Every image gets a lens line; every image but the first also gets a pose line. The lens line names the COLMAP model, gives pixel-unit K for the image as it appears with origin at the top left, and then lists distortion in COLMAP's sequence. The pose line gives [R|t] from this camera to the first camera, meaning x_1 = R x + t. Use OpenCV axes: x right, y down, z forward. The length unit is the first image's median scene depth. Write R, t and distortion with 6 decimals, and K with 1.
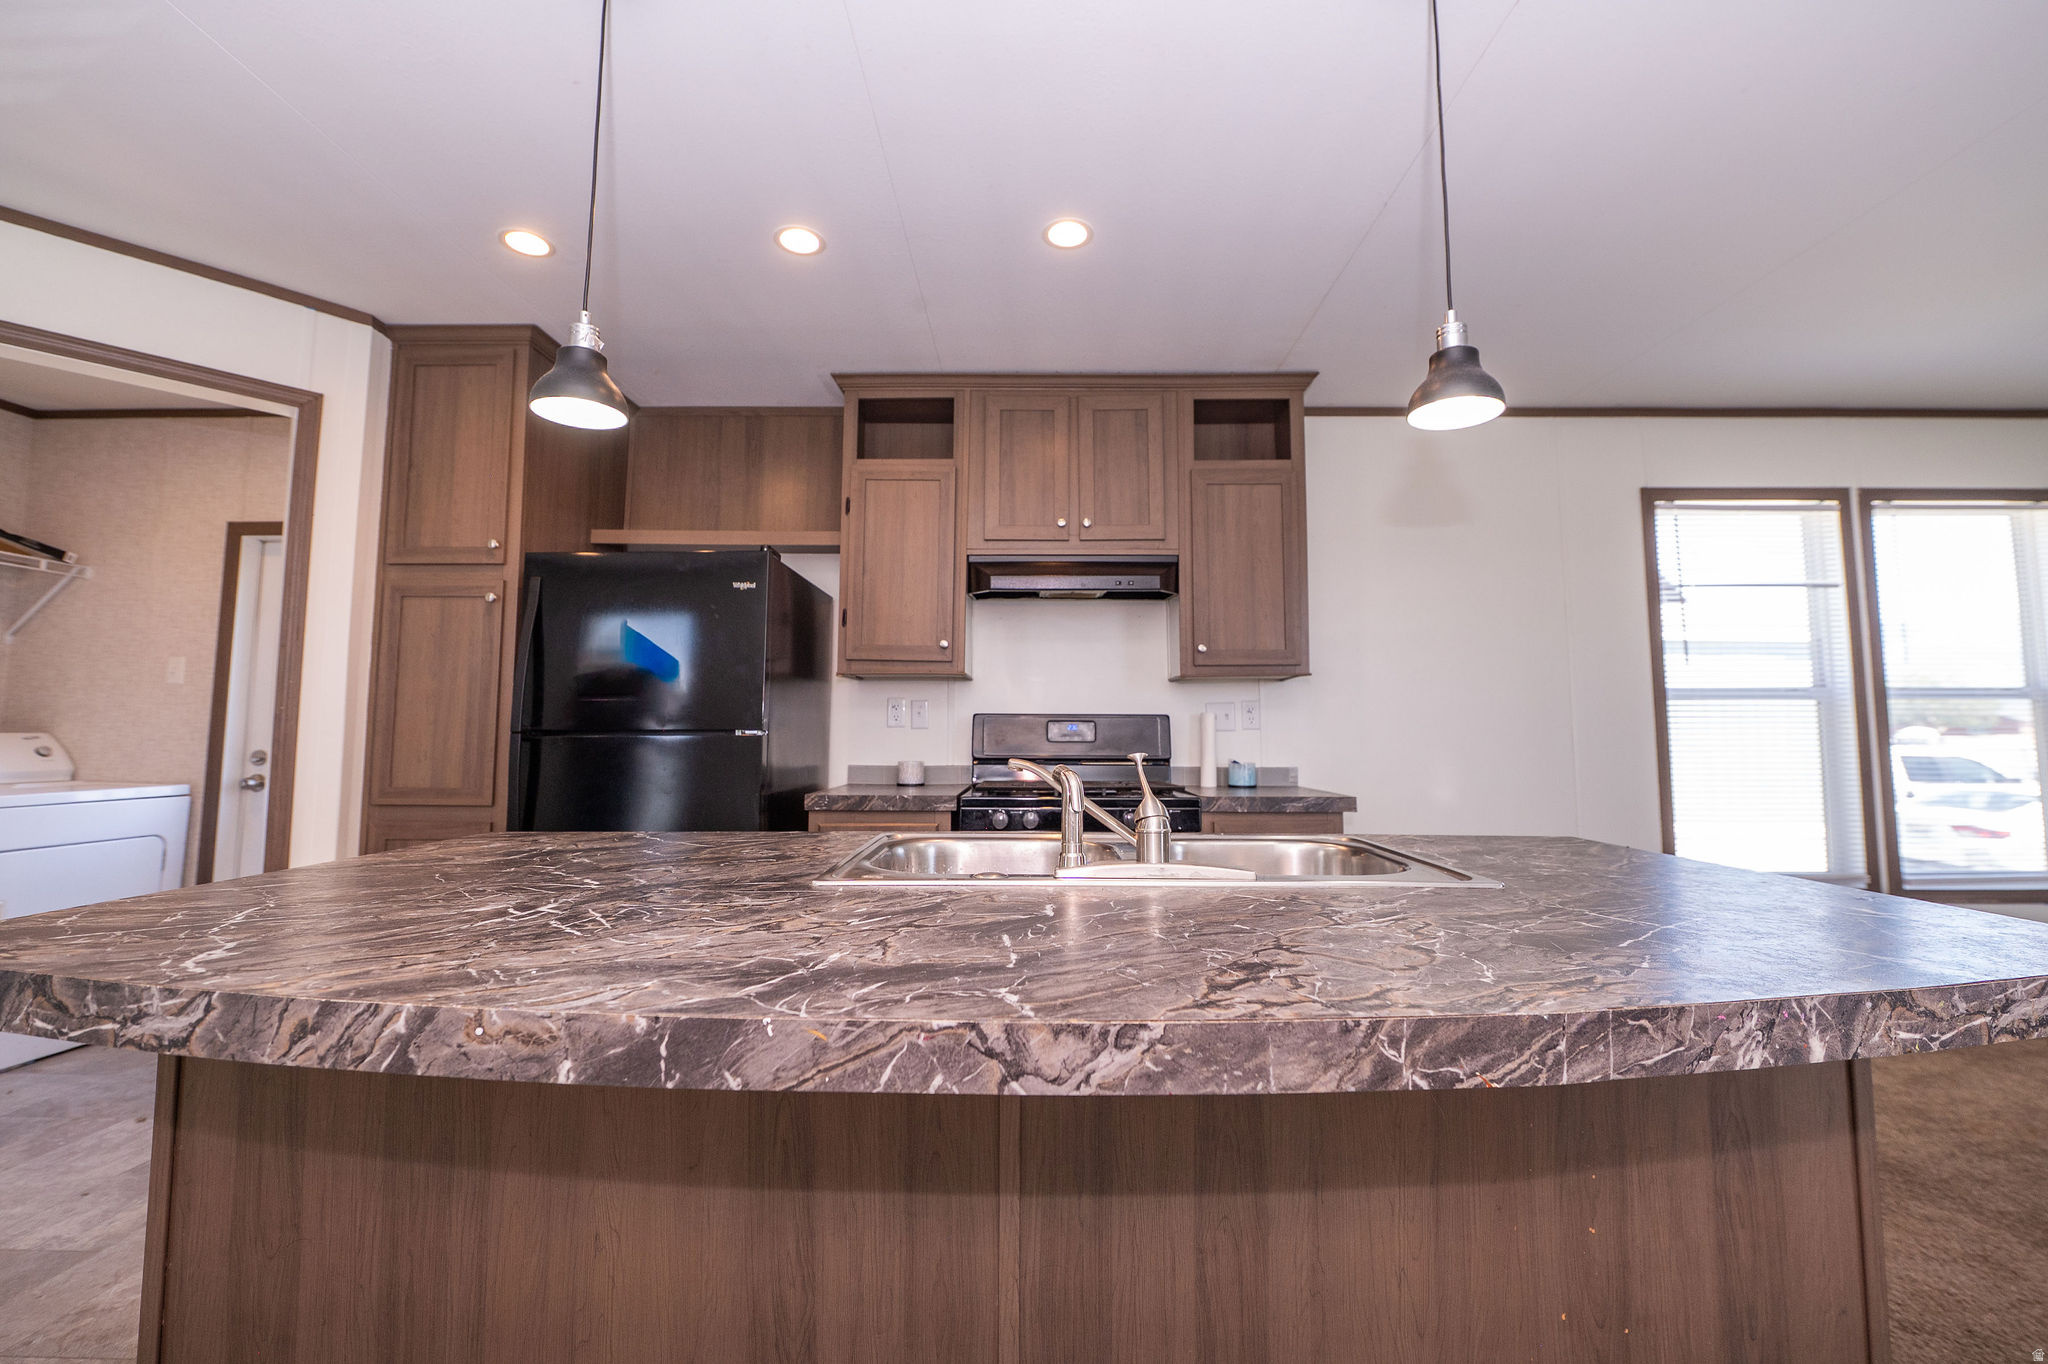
lens RADIAL K [[829.8, 0, 1018.7], [0, 829.8, 665.3], [0, 0, 1]] dist [-0.007212, -0.000446]
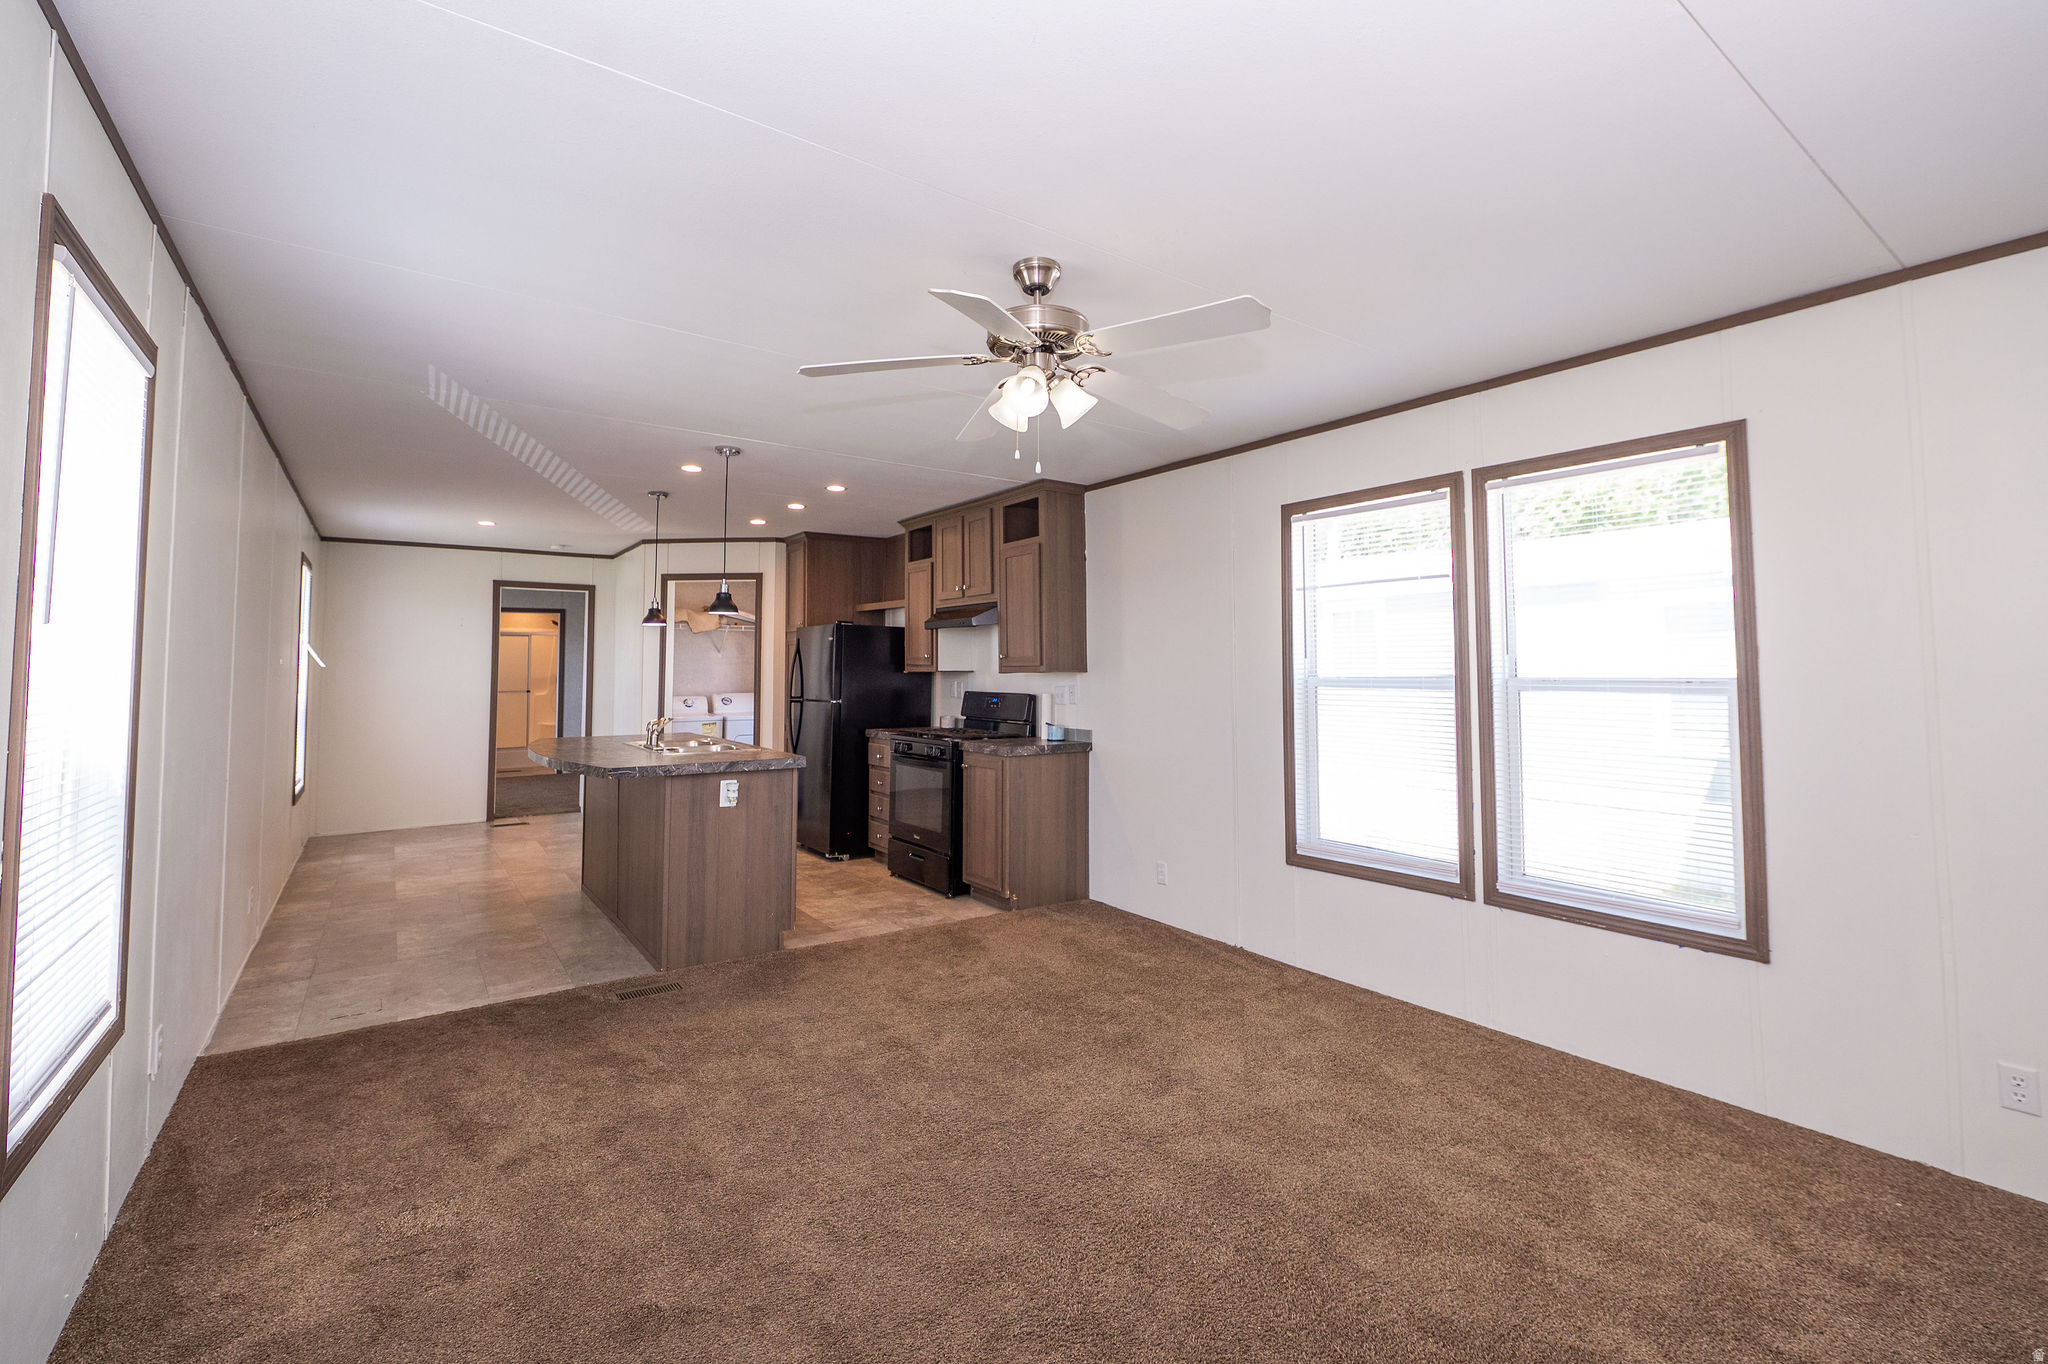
lens RADIAL K [[867.4, 0, 1027.4], [0, 867.4, 626.3], [0, 0, 1]] dist [-0.000773, -0.000373]
pose [[0.602985, -0.045033, -0.796481, 1.538231], [0.058980, 0.998190, -0.011785, -0.054224], [0.795569, -0.039870, 0.604549, -0.024196]]
